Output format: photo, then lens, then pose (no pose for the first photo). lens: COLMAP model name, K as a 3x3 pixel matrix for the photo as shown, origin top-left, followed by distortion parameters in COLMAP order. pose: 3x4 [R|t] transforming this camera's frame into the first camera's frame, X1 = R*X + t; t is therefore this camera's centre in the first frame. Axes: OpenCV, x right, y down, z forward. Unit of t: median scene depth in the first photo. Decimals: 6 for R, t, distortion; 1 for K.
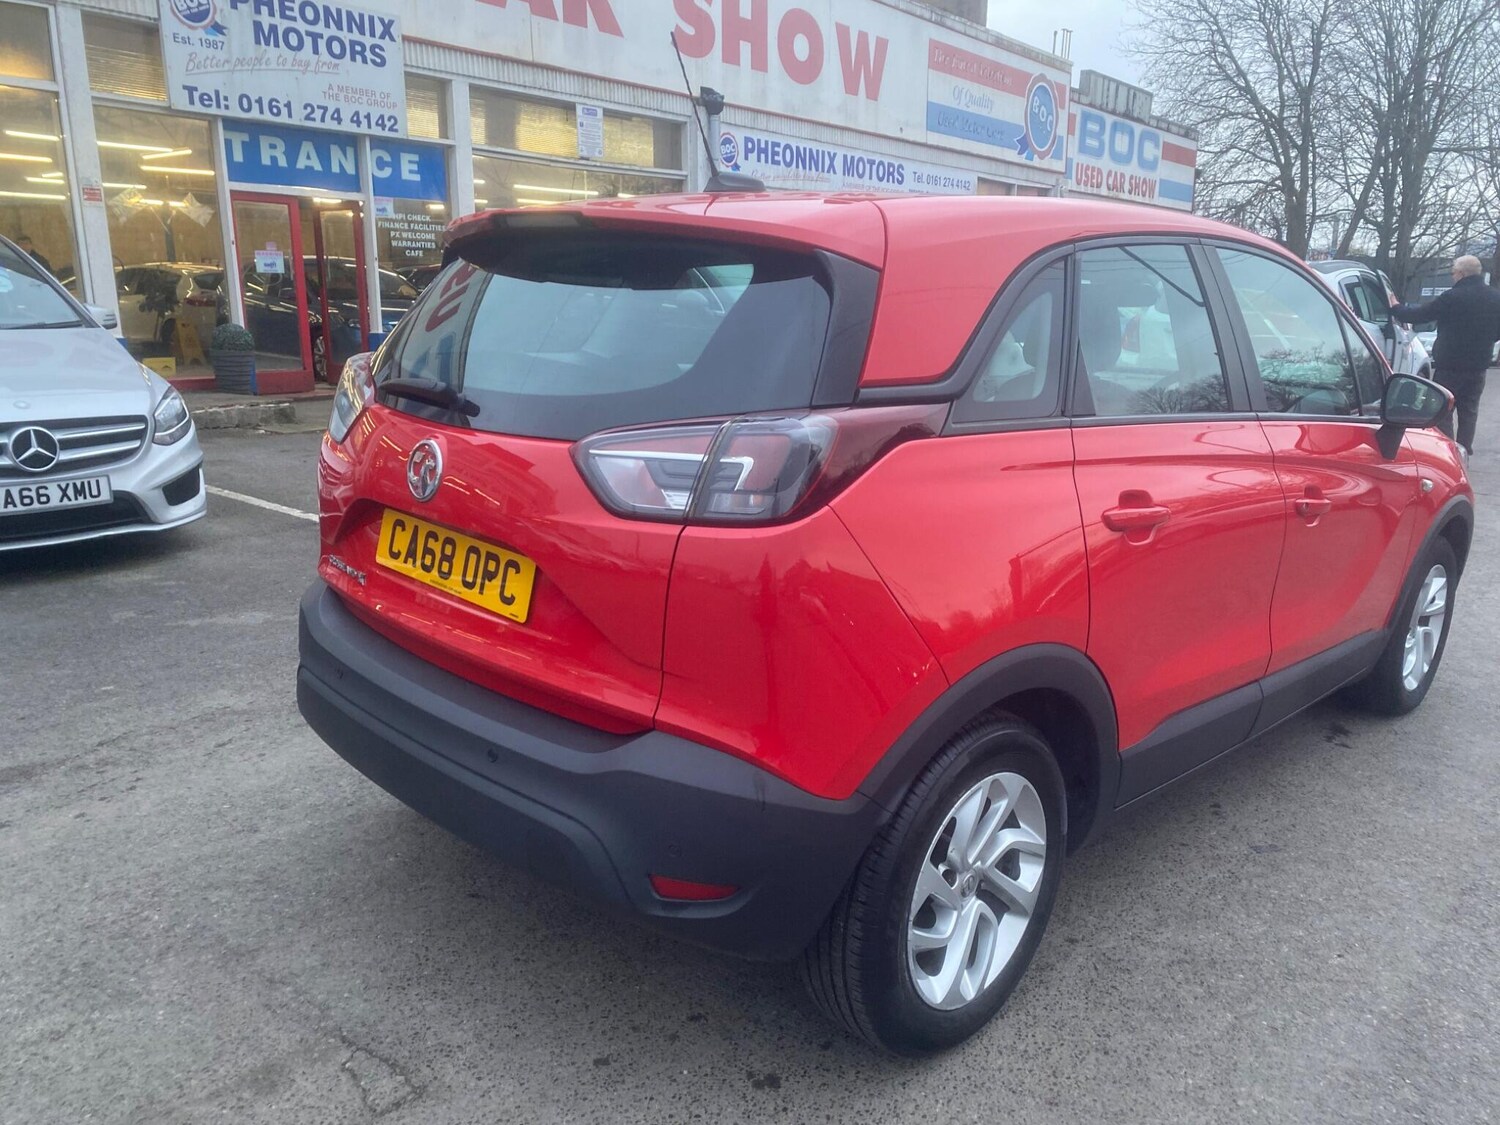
lens RADIAL K [[1139.2, 0, 749.5], [0, 1139.2, 577.6], [0, 0, 1]] dist [0.013134, -0.003041]
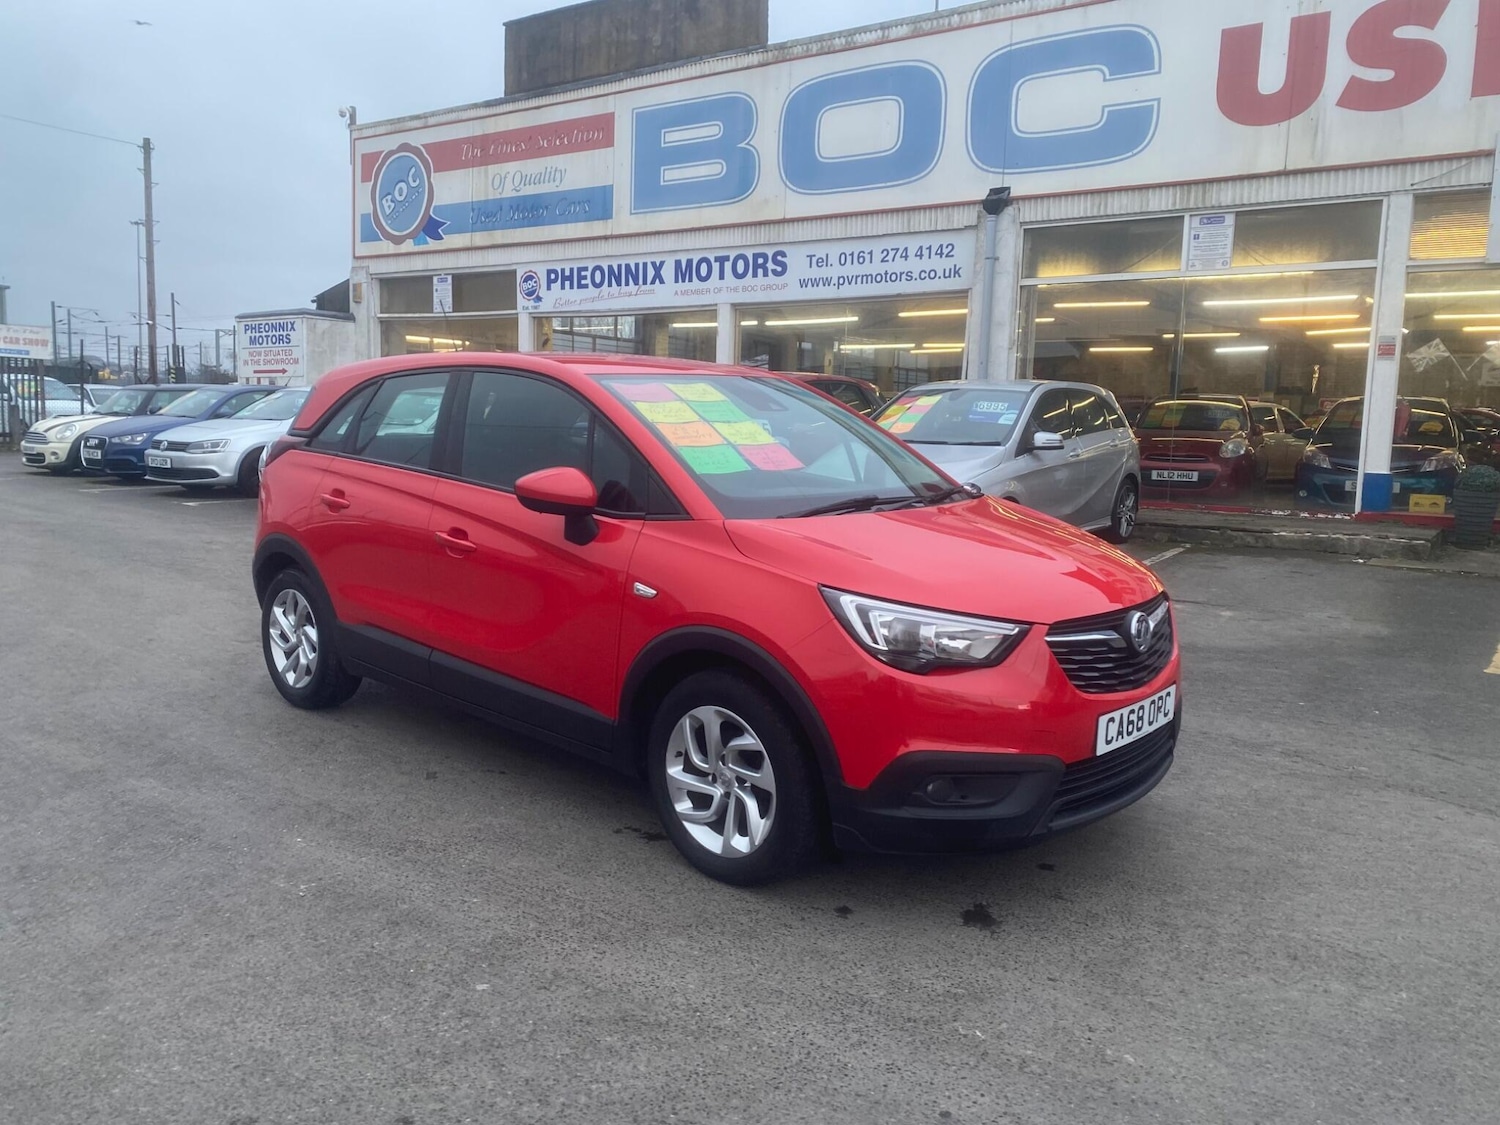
lens RADIAL K [[1128.8, 0, 743.2], [0, 1128.8, 558.3], [0, 0, 1]] dist [0.043321, -0.047137]
pose [[0.056874, 0.092946, -0.994045, 1.646622], [-0.272325, 0.959346, 0.074121, -0.384634], [0.960523, 0.266488, 0.079873, 1.754419]]
